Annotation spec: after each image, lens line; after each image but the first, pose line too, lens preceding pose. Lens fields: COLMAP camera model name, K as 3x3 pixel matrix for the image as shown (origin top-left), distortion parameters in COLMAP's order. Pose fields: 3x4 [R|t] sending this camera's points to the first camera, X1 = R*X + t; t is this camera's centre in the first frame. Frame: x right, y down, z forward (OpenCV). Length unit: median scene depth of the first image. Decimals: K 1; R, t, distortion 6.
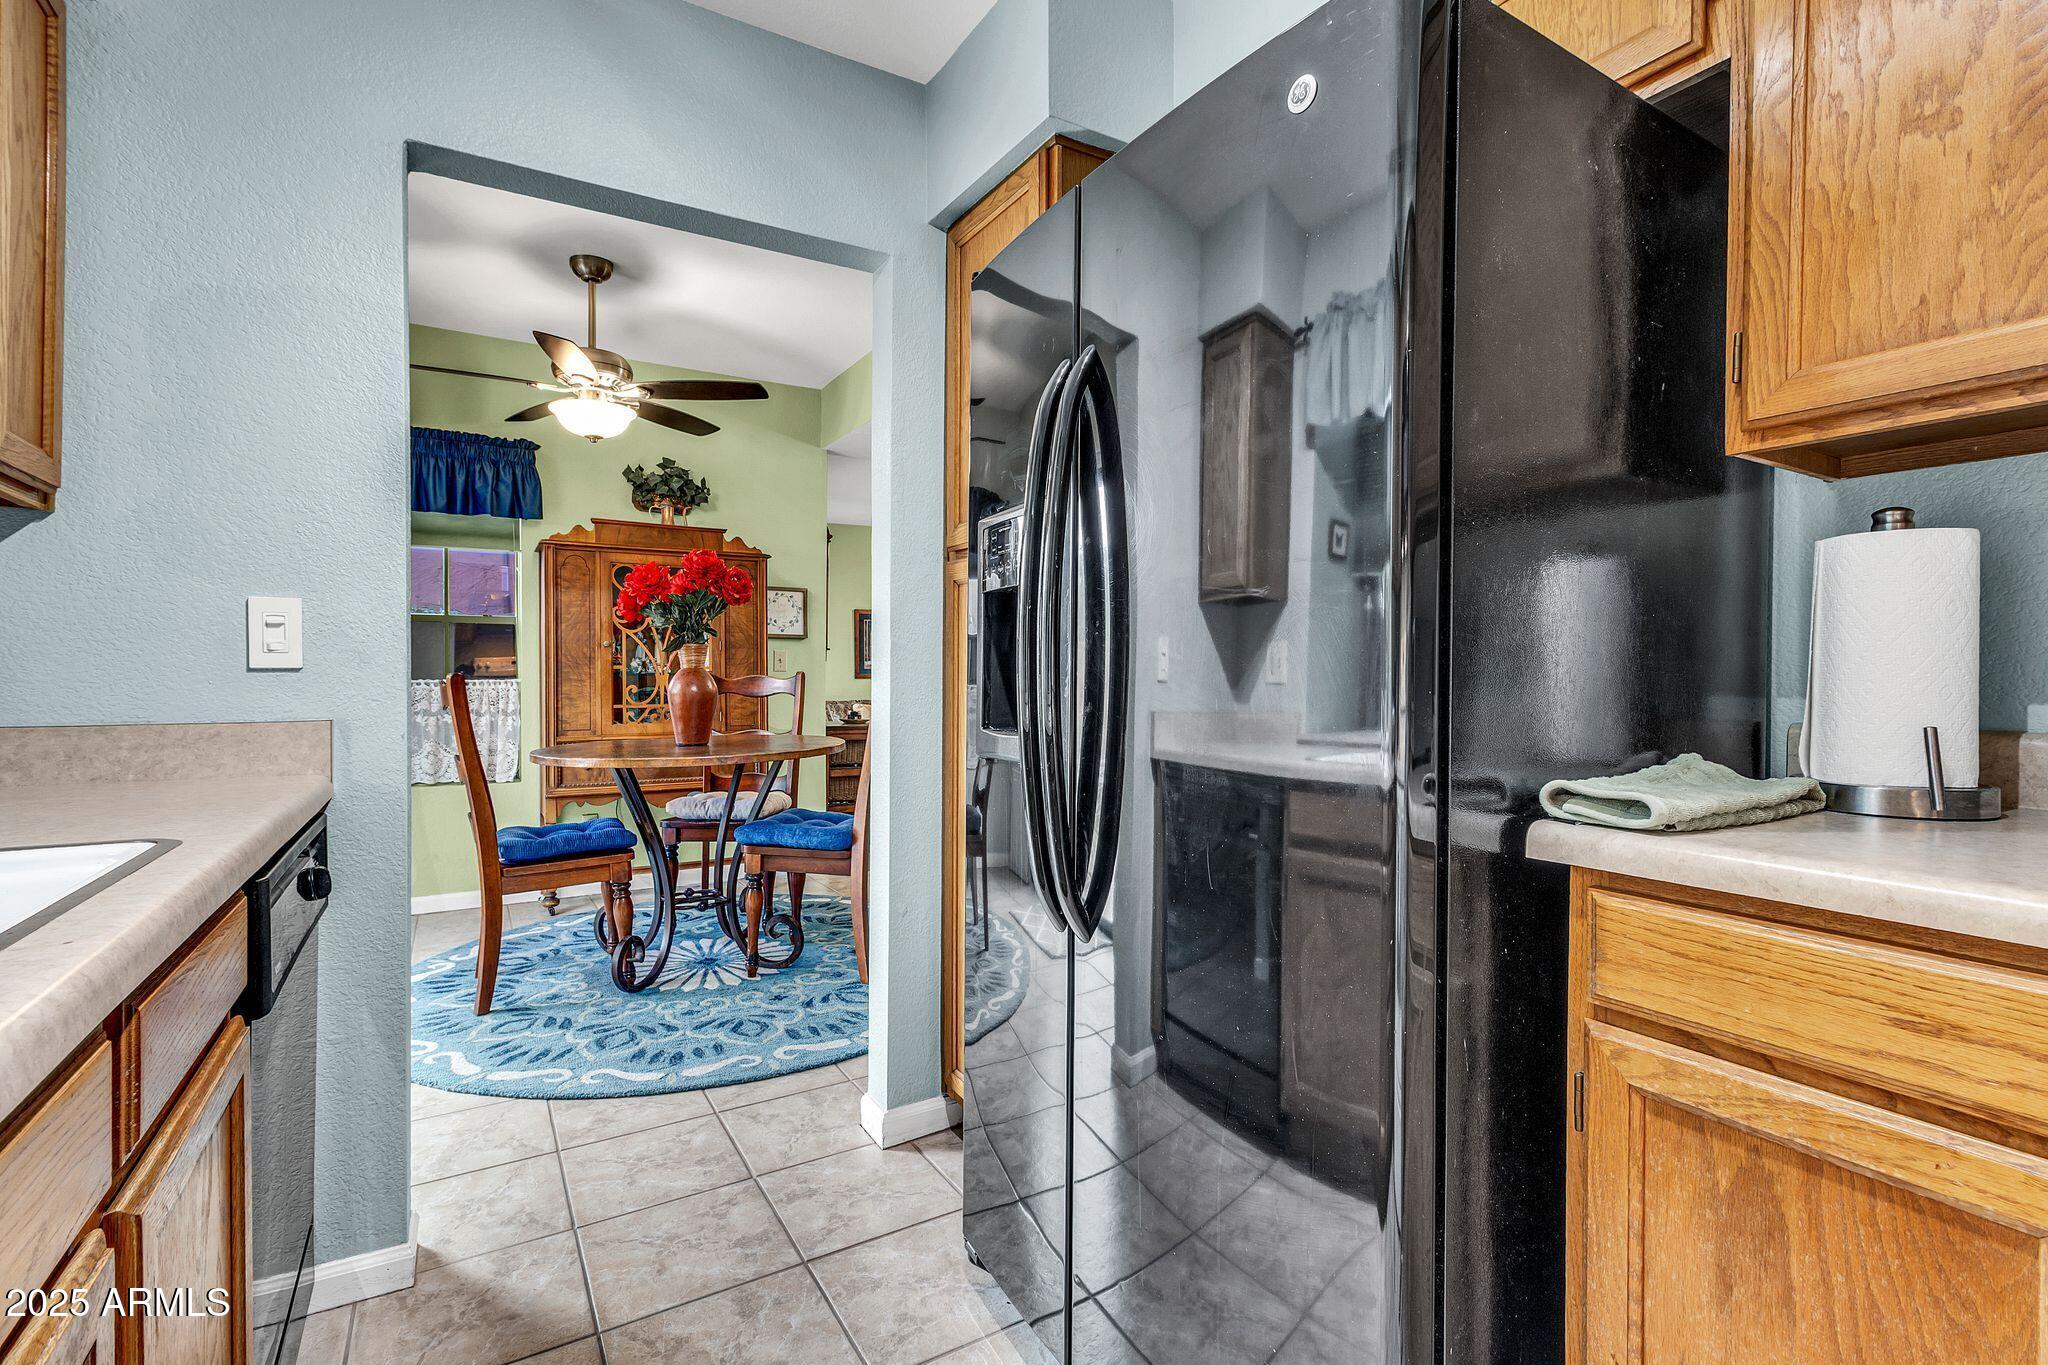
lens RADIAL K [[940.7, 0, 1032.2], [0, 940.7, 684.5], [0, 0, 1]] dist [0.002457, -0.000057]
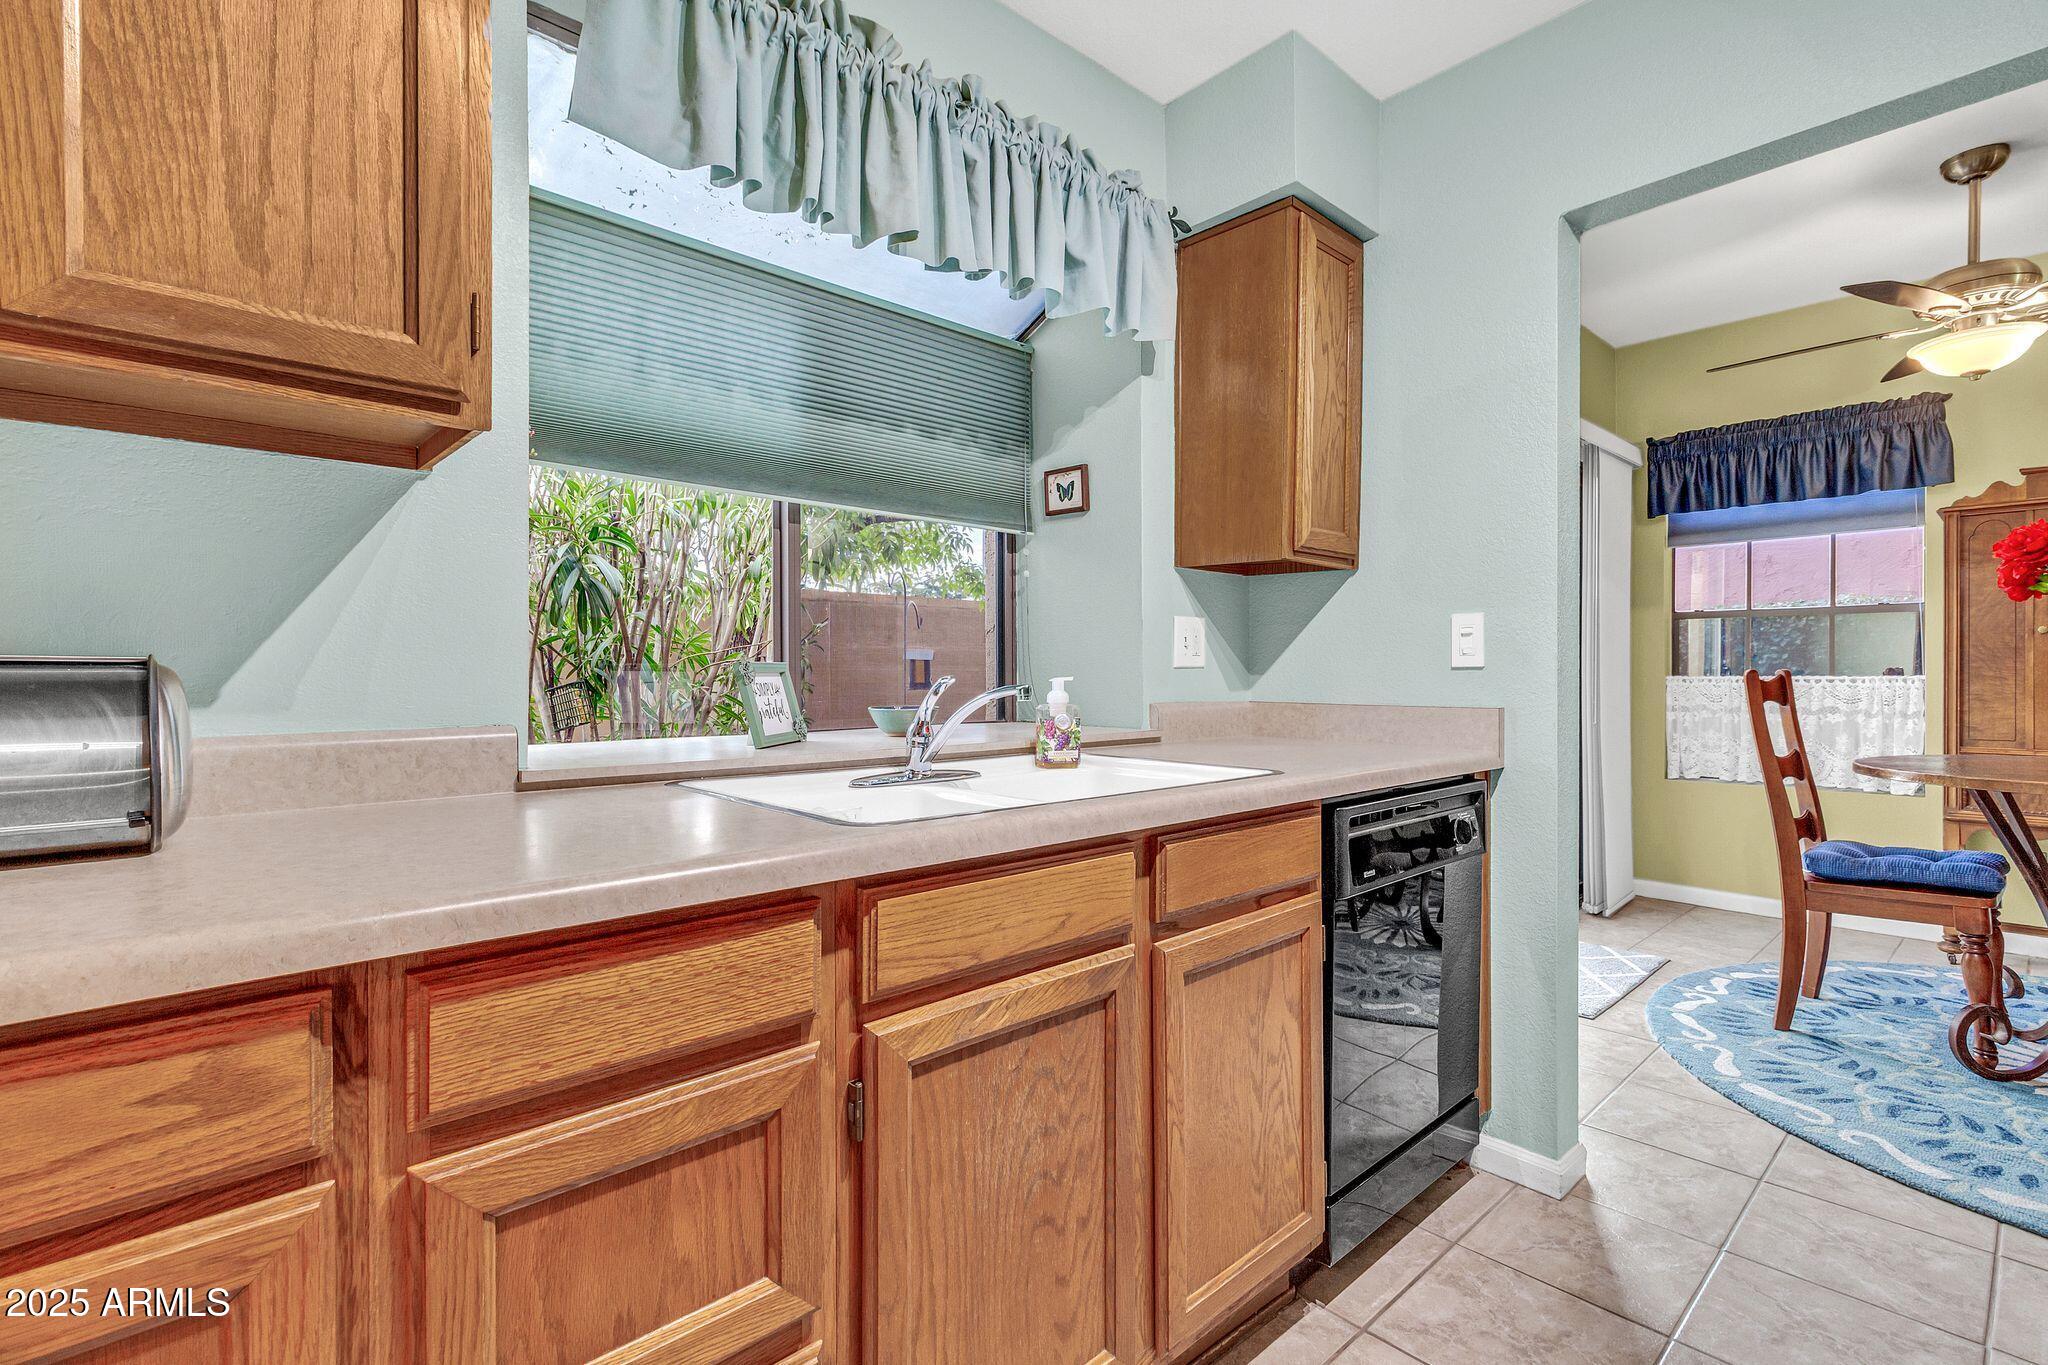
lens RADIAL K [[925.7, 0, 1020.5], [0, 925.7, 669.8], [0, 0, 1]] dist [-0.000298, -0.000595]
pose [[0.184782, -0.003585, -0.982773, 0.194660], [-0.006843, 0.999964, -0.004934, -0.002183], [0.982756, 0.007636, 0.184751, 0.074132]]
